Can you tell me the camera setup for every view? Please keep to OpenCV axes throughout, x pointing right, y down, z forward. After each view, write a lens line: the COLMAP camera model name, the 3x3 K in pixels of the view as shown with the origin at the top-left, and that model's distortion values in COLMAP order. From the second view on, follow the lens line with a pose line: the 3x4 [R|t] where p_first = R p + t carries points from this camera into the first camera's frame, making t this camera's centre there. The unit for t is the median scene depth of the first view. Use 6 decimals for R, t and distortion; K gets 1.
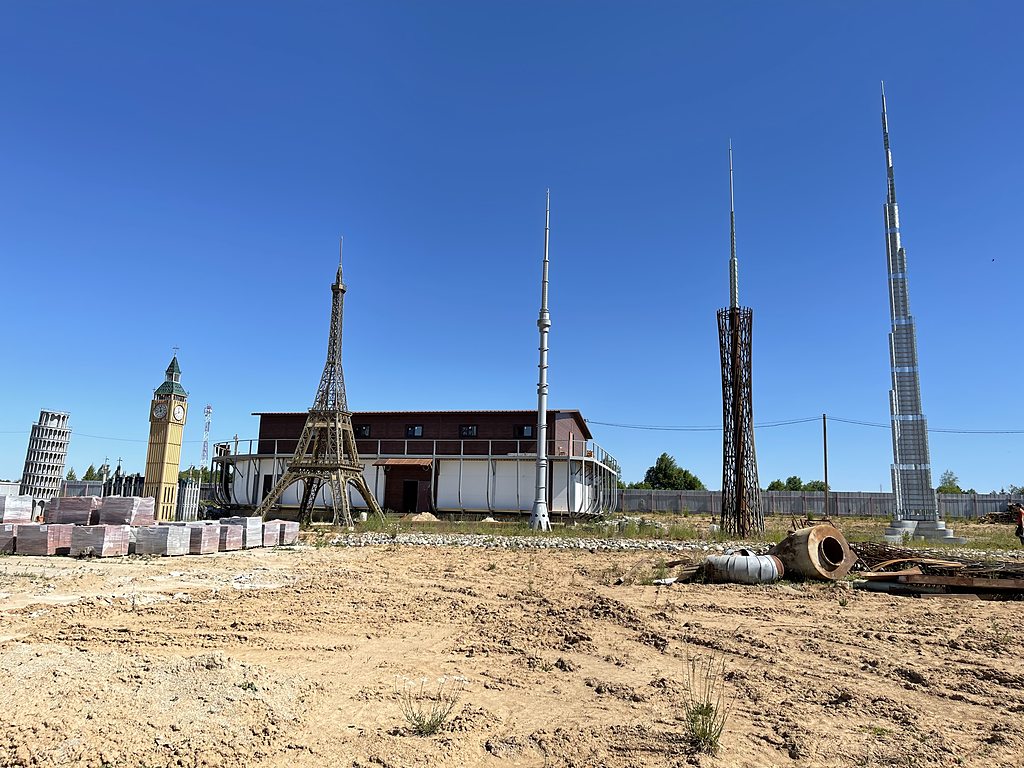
lens RADIAL K [[741.5, 0, 512.0], [0, 741.5, 384.0], [0, 0, 1]] dist [0.024934, 0.000387]
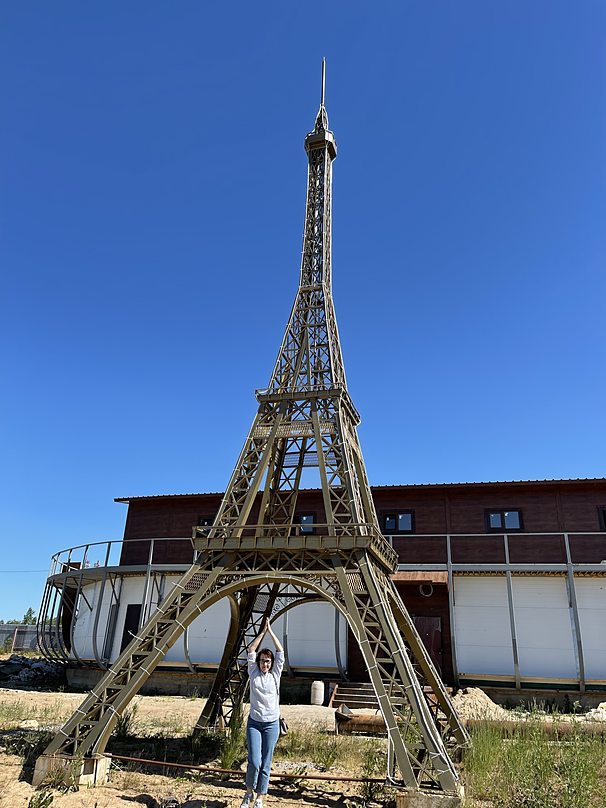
lens RADIAL K [[607.5, 0, 303.0], [0, 607.5, 404.0], [0, 0, 1]] dist [0.019878, -0.001516]
pose [[0.998559, -0.009161, -0.052883, -0.177412], [-0.003214, 0.973349, -0.229308, 0.081390], [0.053575, 0.229147, 0.971916, 0.531773]]
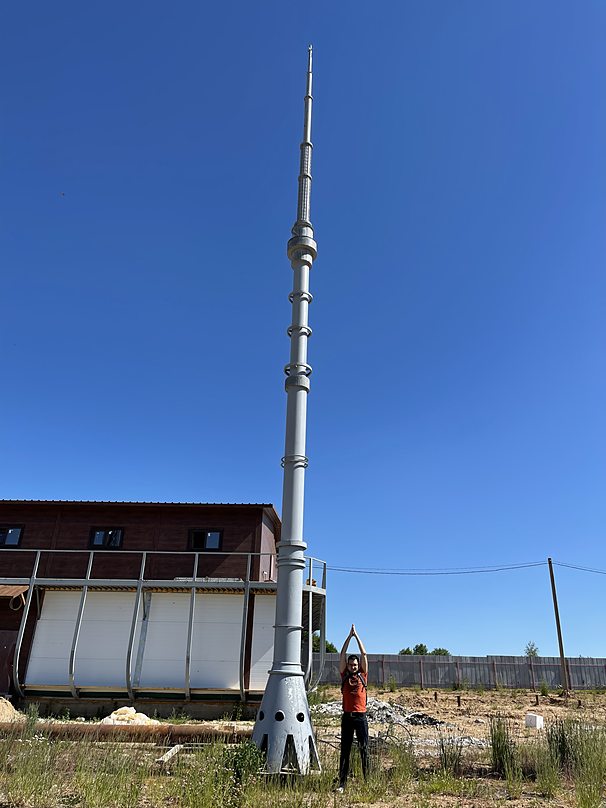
lens RADIAL K [[585.1, 0, 303.0], [0, 585.1, 404.0], [0, 0, 1]] dist [0.024934, 0.000387]
pose [[0.972193, 0.092830, 0.214996, -0.018116], [-0.032429, 0.962598, -0.268985, 0.079223], [-0.231924, 0.254533, 0.938842, 0.500845]]
